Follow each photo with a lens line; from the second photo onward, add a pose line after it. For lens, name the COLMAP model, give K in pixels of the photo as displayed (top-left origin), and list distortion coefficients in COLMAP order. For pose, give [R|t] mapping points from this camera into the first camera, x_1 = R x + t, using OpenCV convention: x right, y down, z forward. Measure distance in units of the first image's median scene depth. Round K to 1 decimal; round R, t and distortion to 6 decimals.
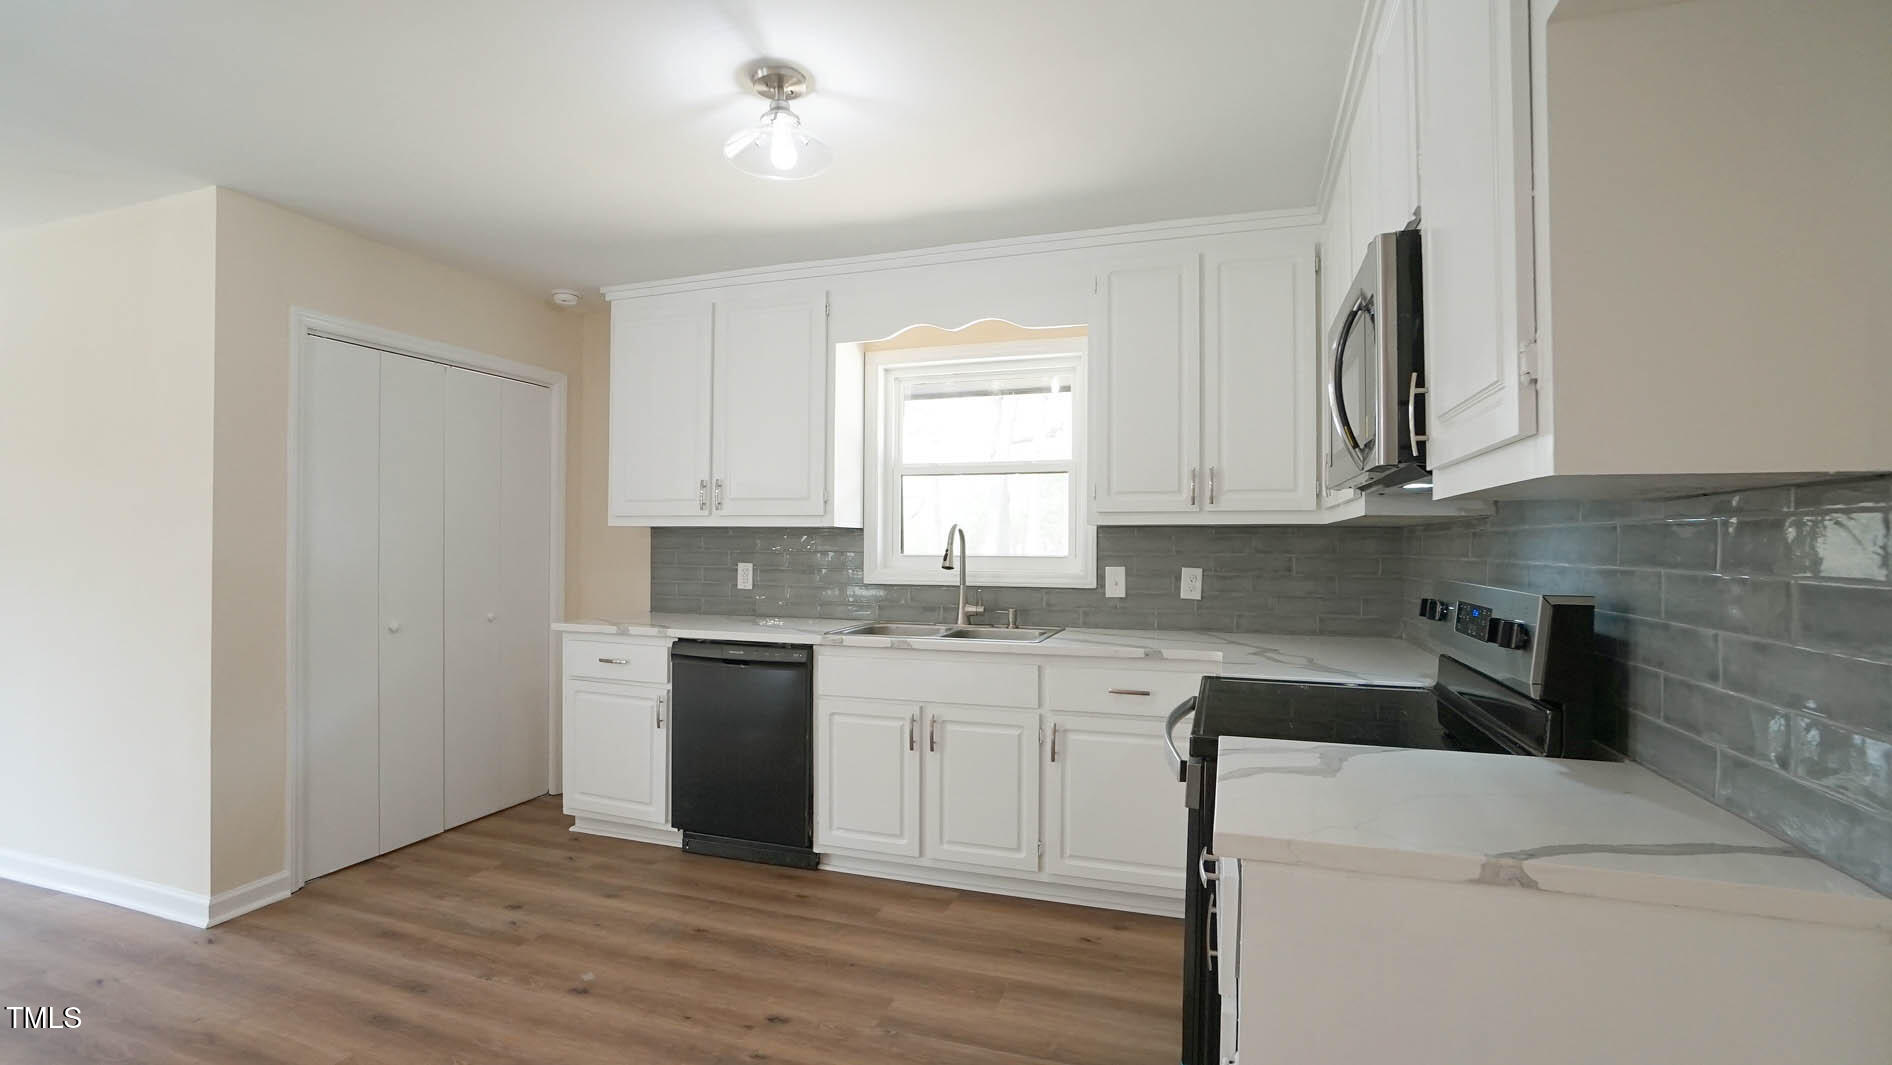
lens RADIAL K [[844.2, 0, 935.2], [0, 844.2, 539.2], [0, 0, 1]] dist [-0.064483, 0.023861]
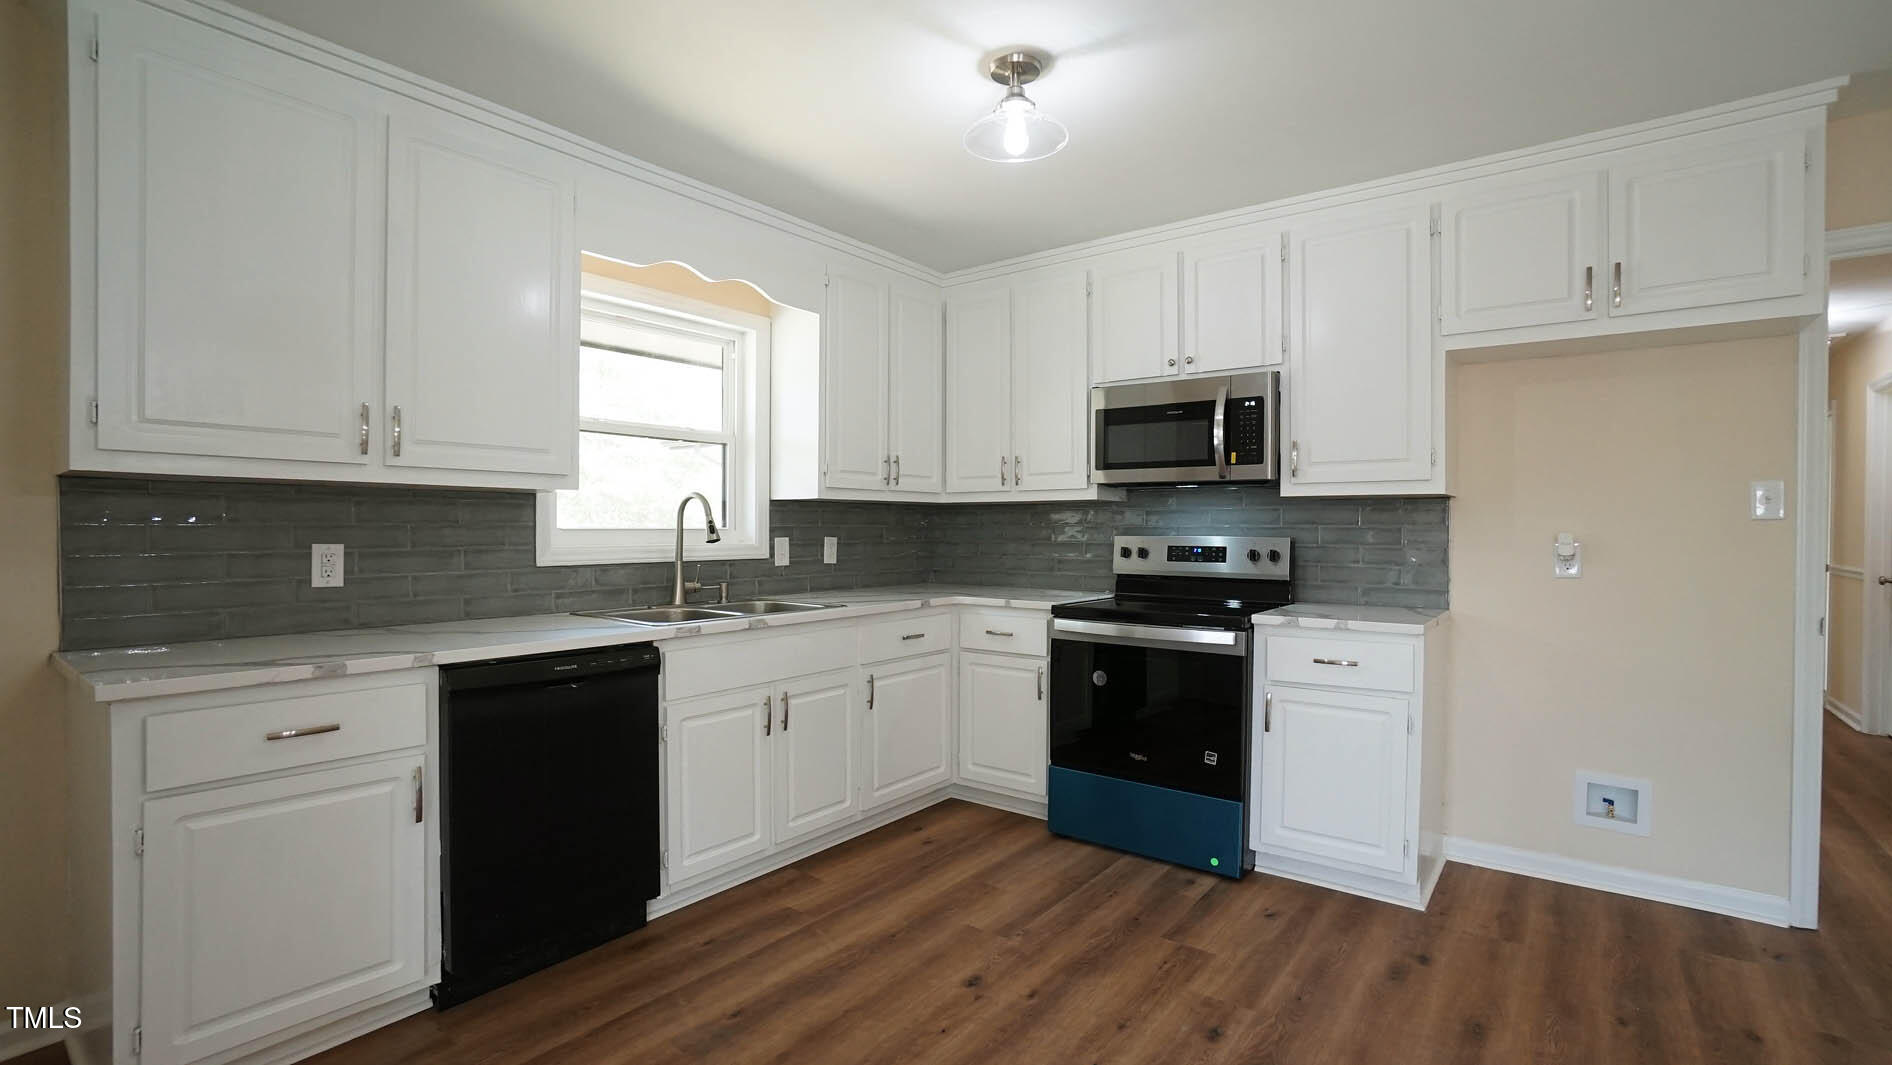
lens RADIAL K [[844.2, 0, 935.2], [0, 844.2, 539.2], [0, 0, 1]] dist [-0.064483, 0.023861]
pose [[0.328649, -0.016712, 0.944304, -0.824476], [-0.006305, 0.999782, 0.019888, 0.013313], [-0.944431, -0.012490, 0.328472, 0.509260]]
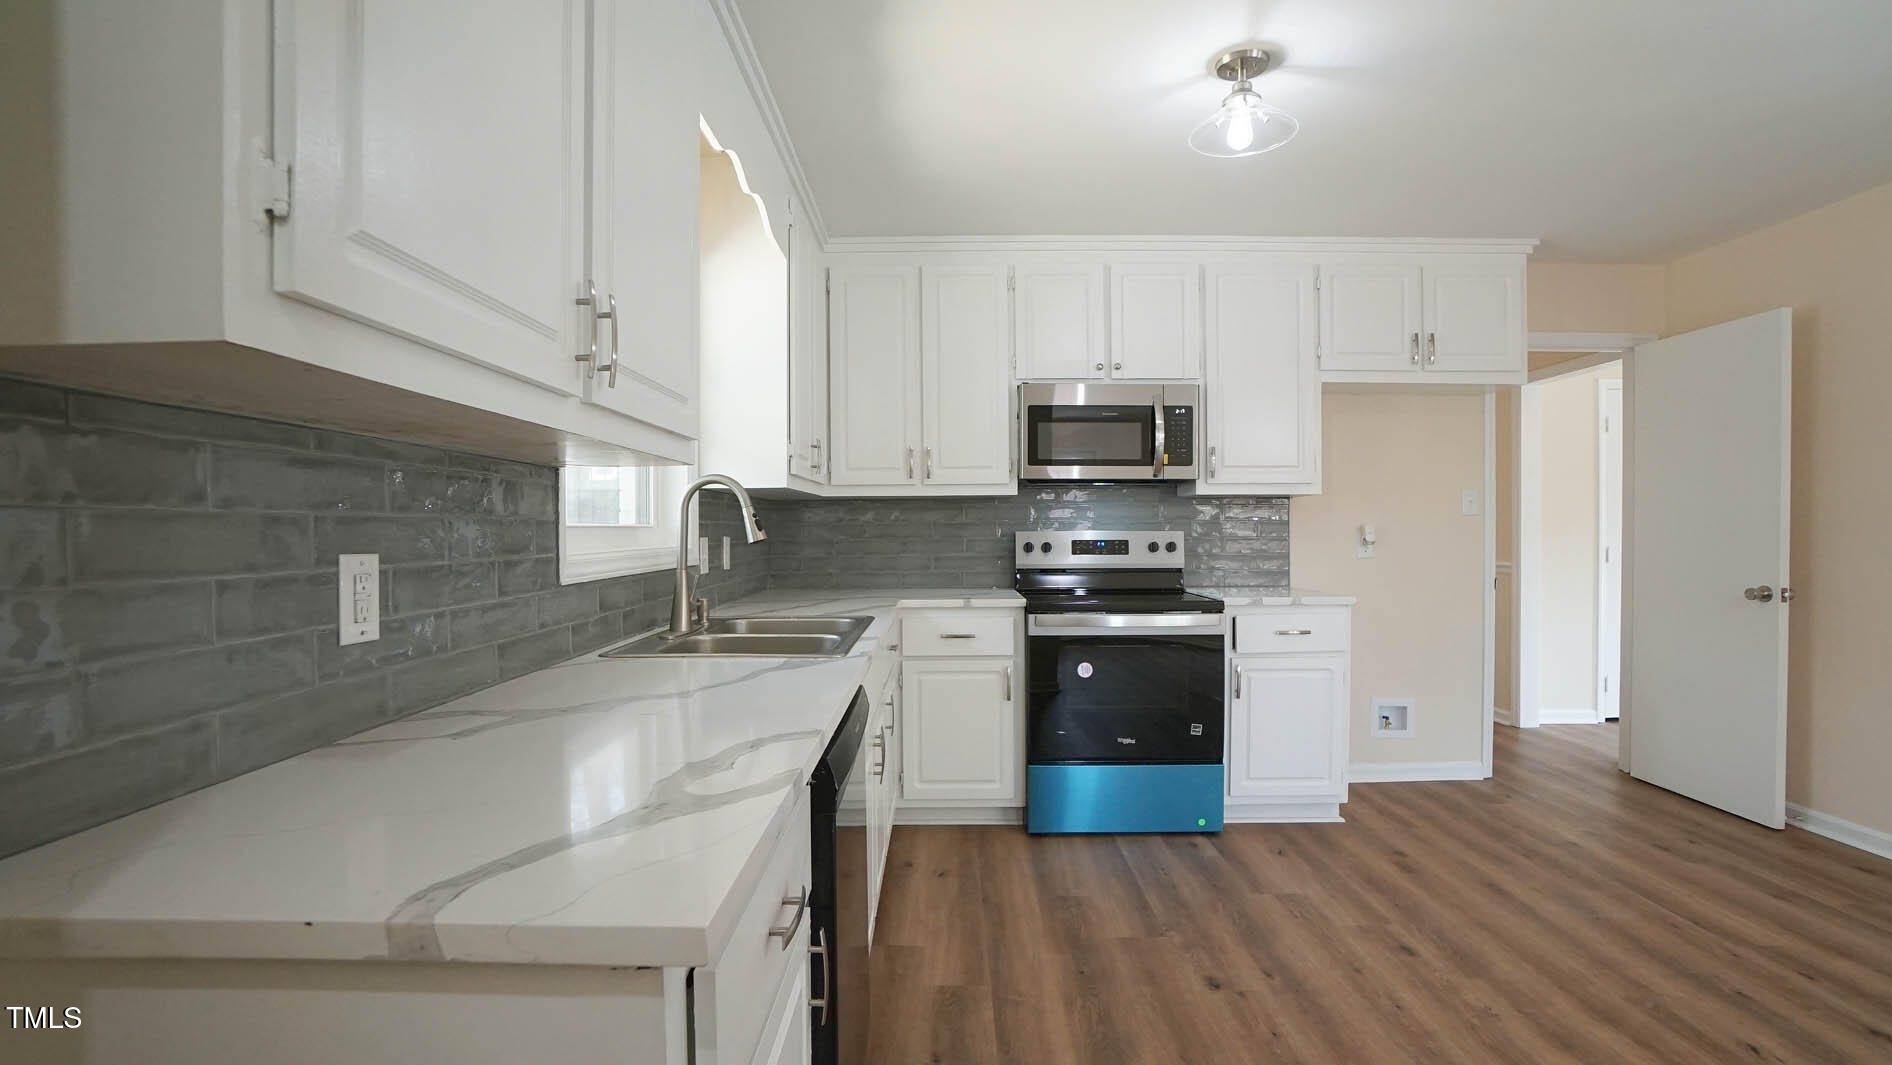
lens RADIAL K [[846.0, 0, 924.6], [0, 846.0, 544.8], [0, 0, 1]] dist [-0.064269, 0.022999]
pose [[-0.306995, -0.020886, 0.951482, -0.725139], [-0.000923, 0.999765, 0.021648, 0.023619], [-0.951711, 0.005768, -0.306942, 1.161574]]
